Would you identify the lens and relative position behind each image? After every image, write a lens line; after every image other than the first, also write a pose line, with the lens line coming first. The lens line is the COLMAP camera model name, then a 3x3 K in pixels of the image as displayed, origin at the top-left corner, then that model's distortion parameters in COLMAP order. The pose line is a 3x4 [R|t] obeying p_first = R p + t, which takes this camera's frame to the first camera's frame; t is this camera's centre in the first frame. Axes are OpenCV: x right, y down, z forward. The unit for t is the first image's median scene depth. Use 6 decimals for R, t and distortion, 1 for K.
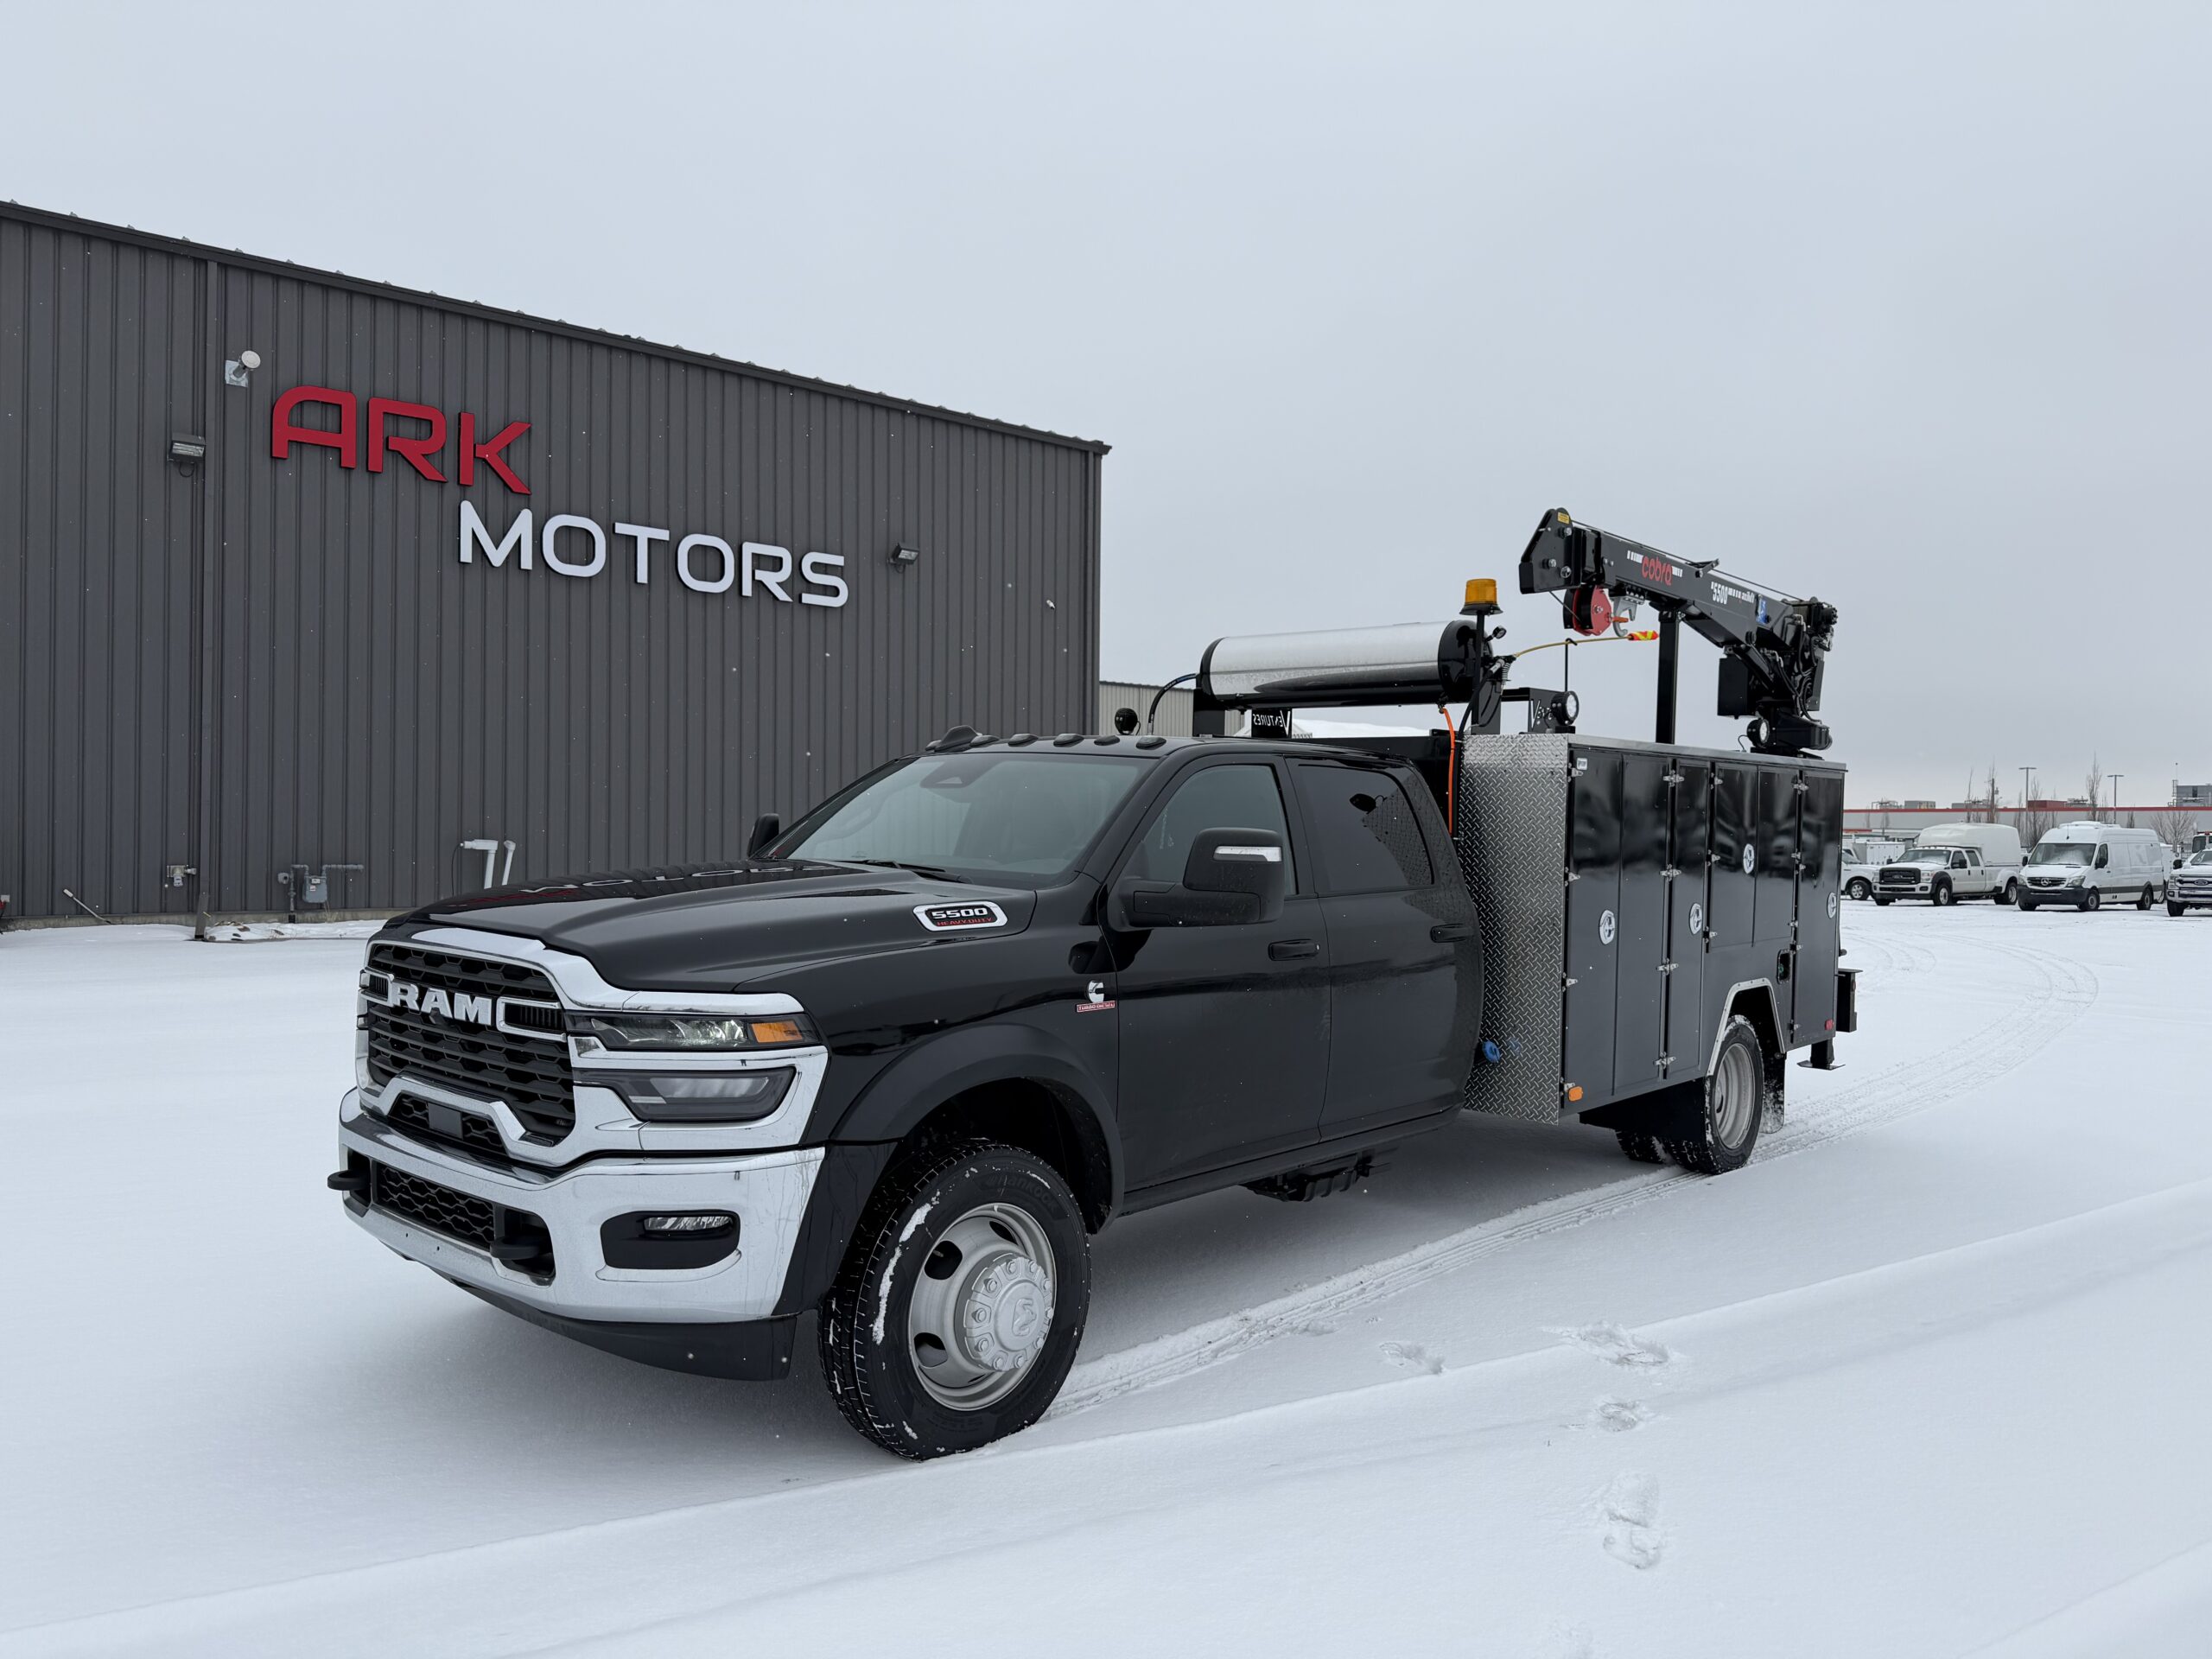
lens RADIAL K [[1569.1, 0, 1104.3], [0, 1569.1, 864.5], [0, 0, 1]] dist [0.032430, -0.035902]
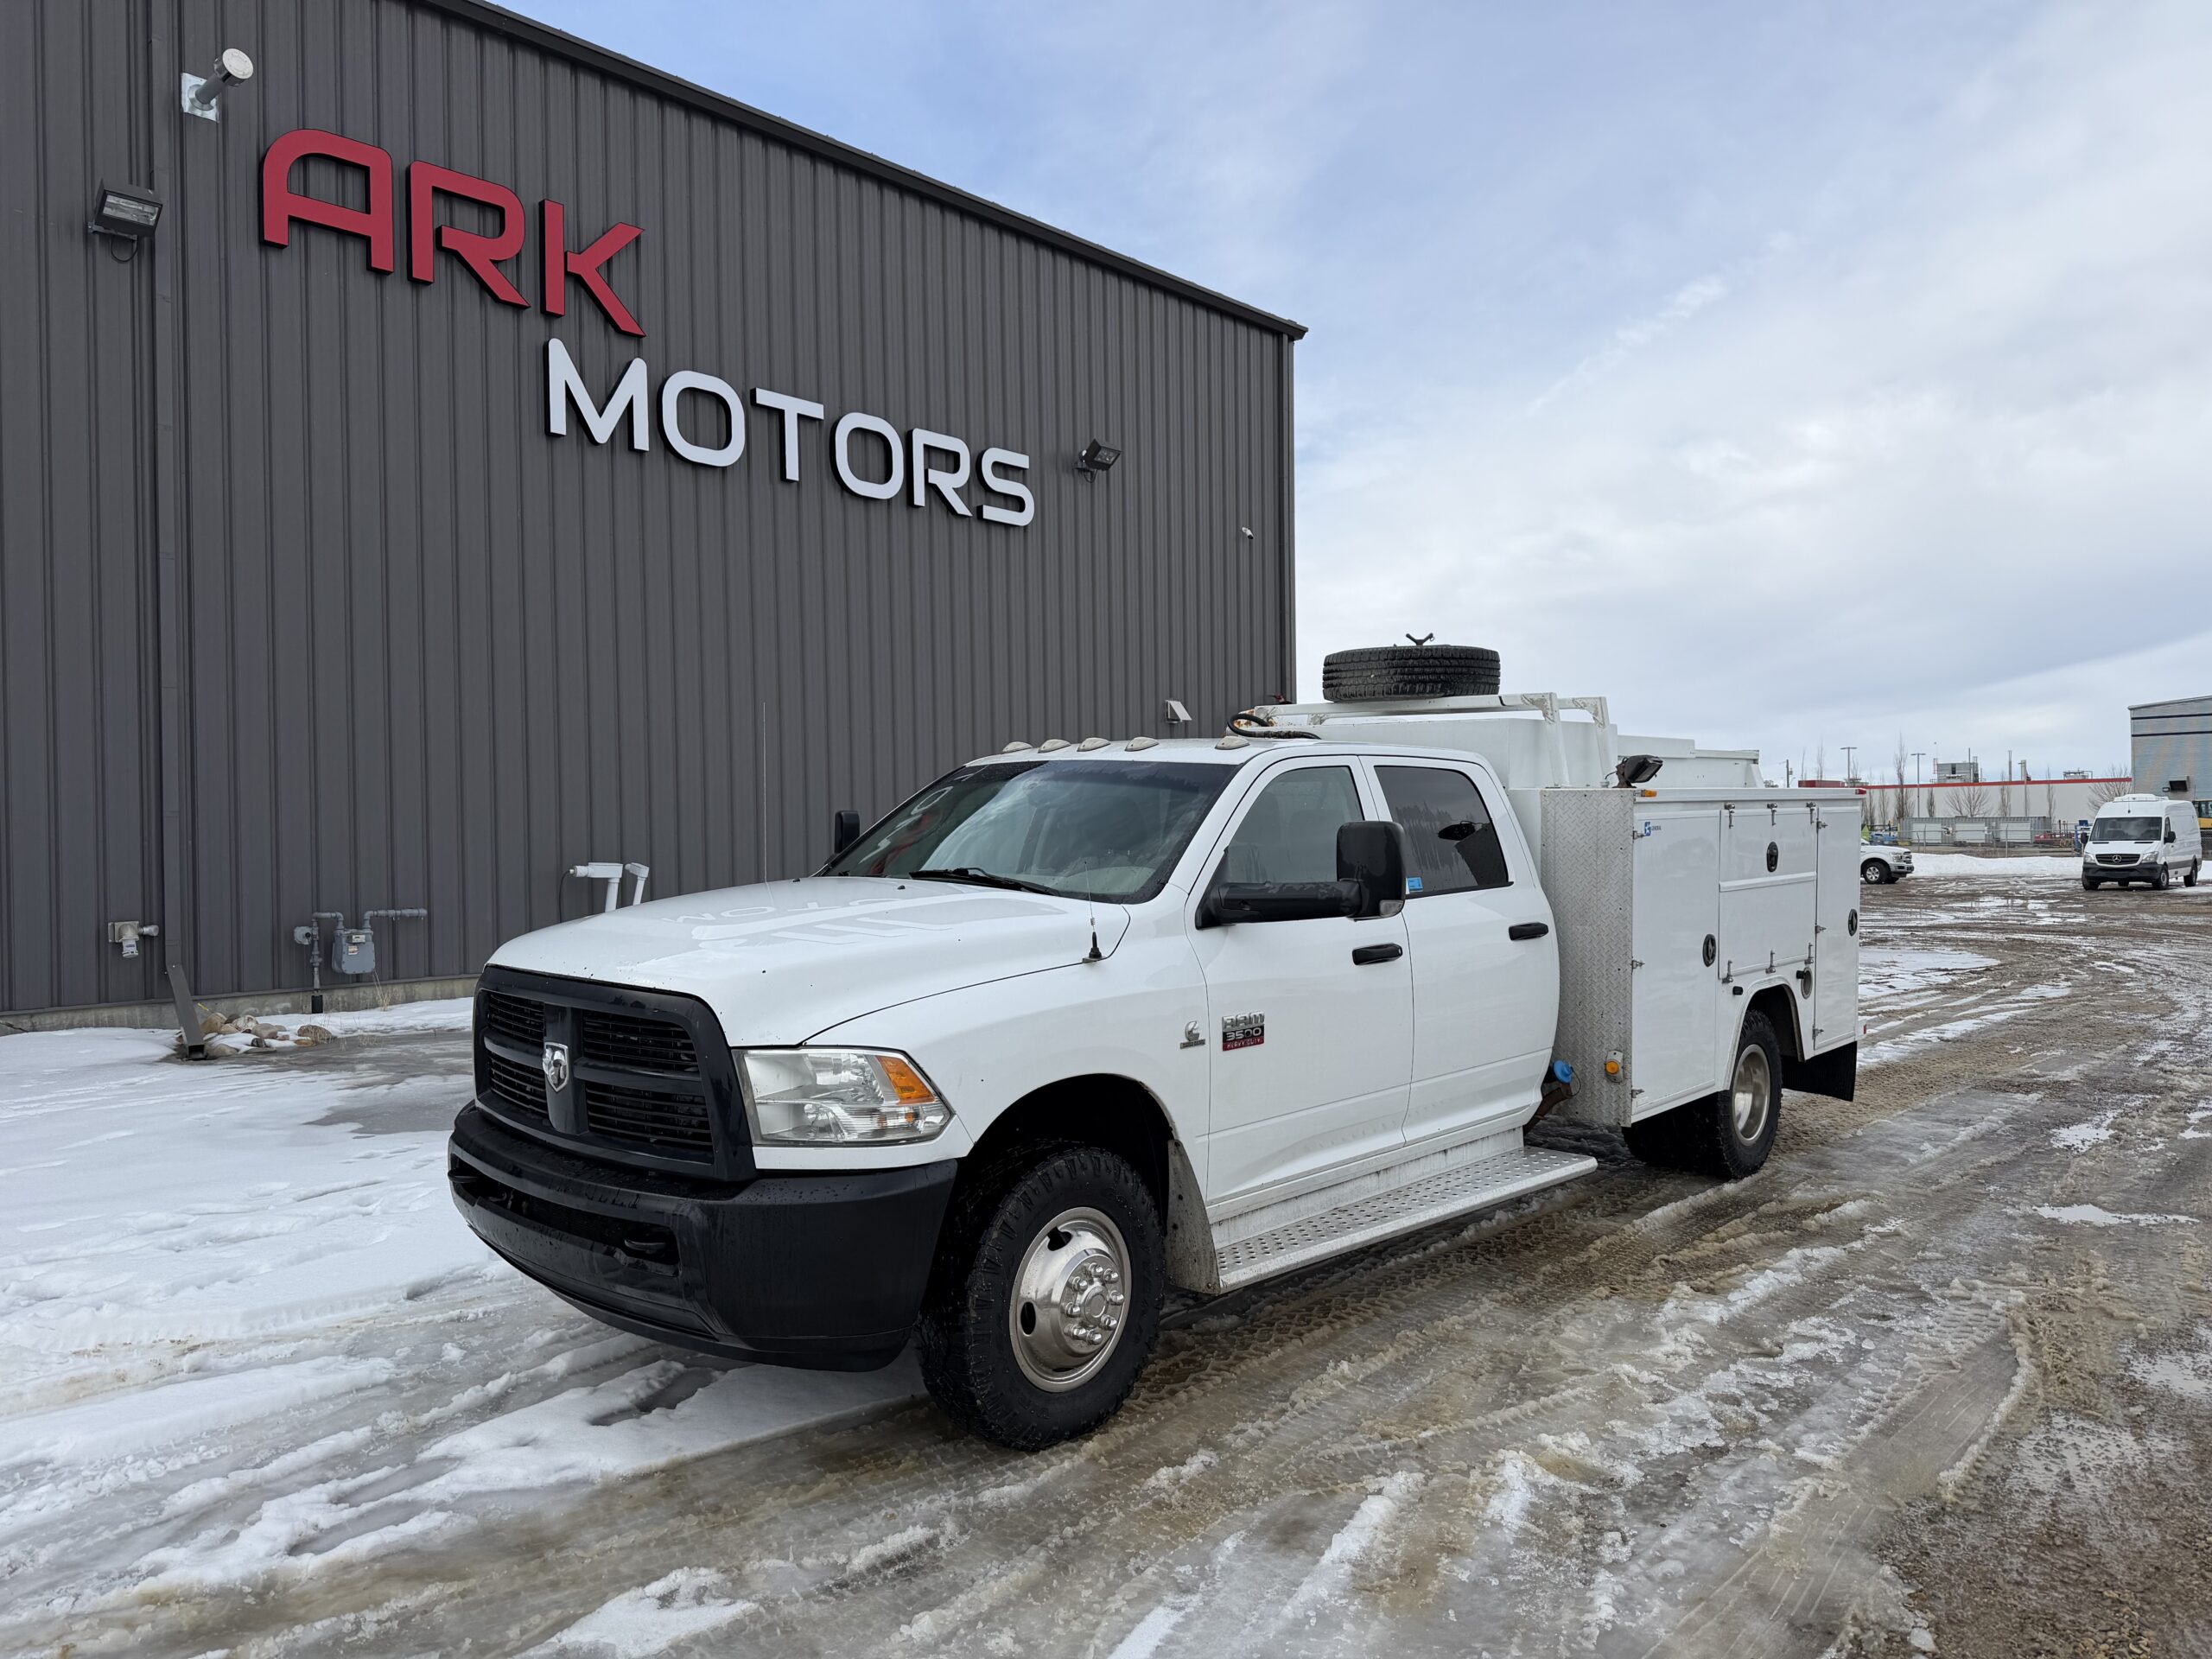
lens RADIAL K [[1569.1, 0, 1115.5], [0, 1569.1, 861.0], [0, 0, 1]] dist [0.032430, -0.035902]
pose [[0.988873, -0.025590, 0.146546, -0.262415], [0.025426, 0.999672, 0.002992, -0.012273], [-0.146575, 0.000767, 0.989199, 0.310167]]
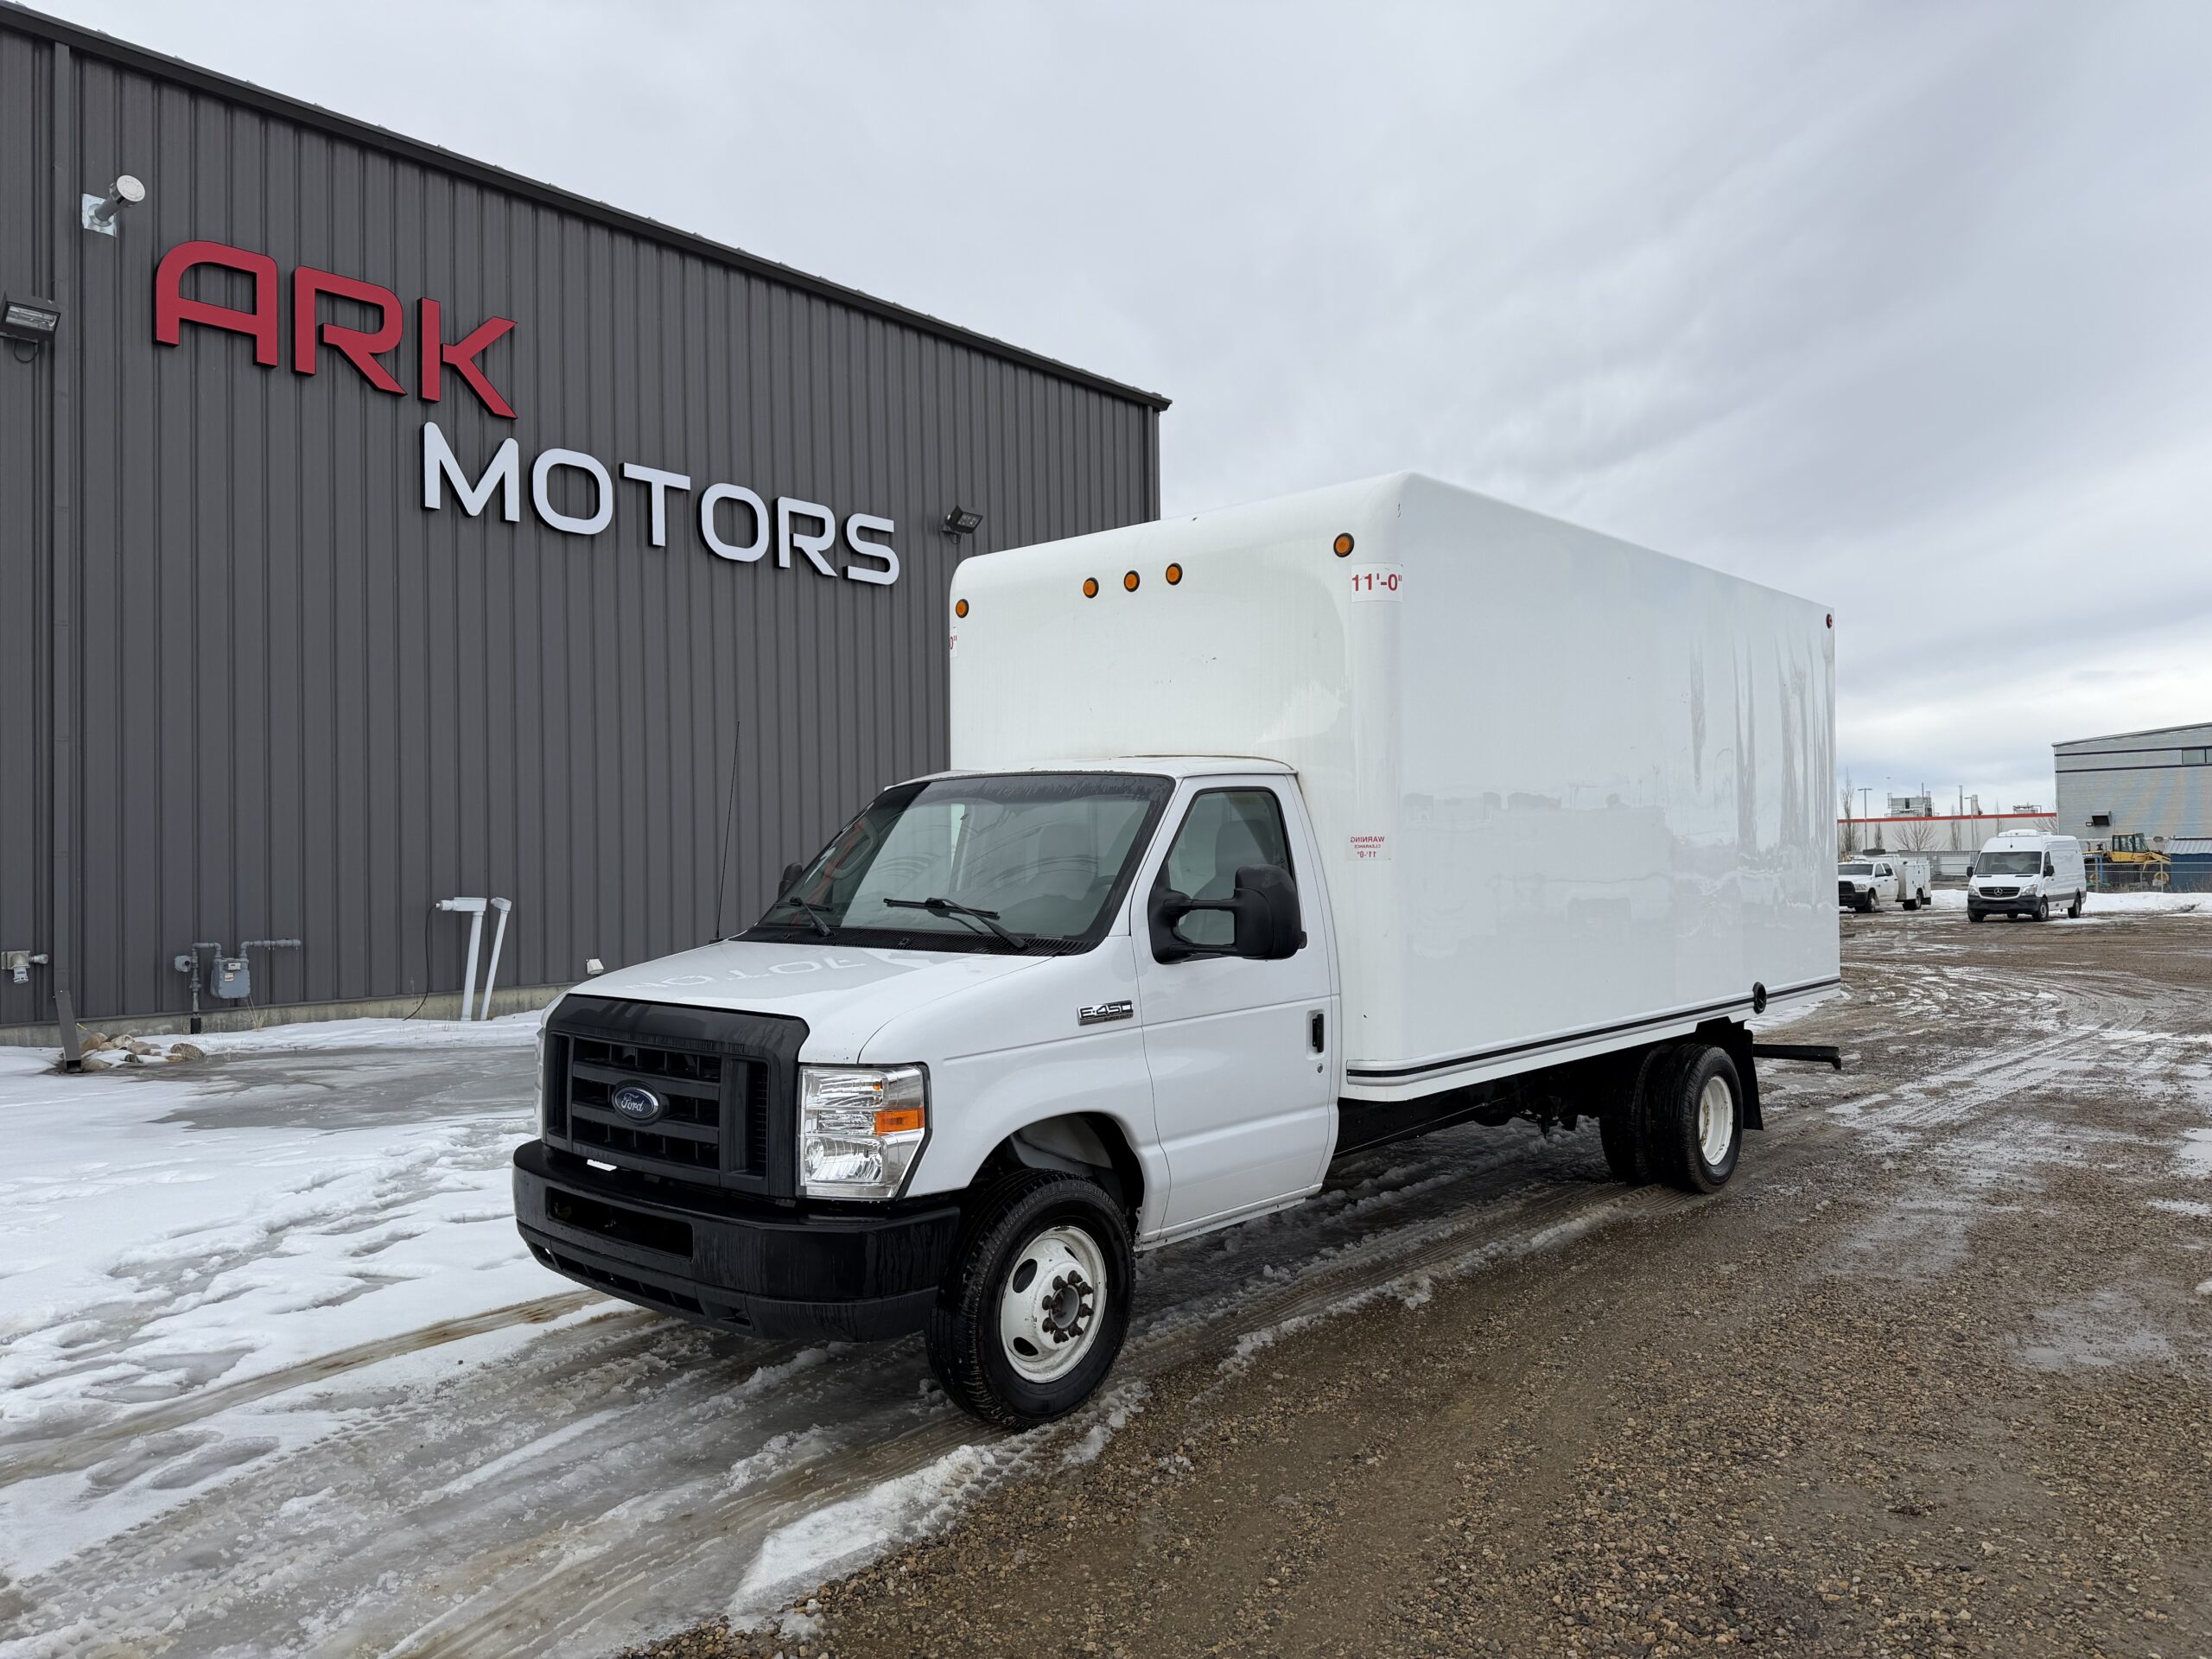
lens RADIAL K [[1569.1, 0, 1117.1], [0, 1569.1, 855.9], [0, 0, 1]] dist [0.032430, -0.035902]
pose [[0.986306, -0.023460, 0.163248, -0.207634], [0.027389, 0.999386, -0.021857, -0.010147], [-0.162635, 0.026029, 0.986343, 0.238206]]
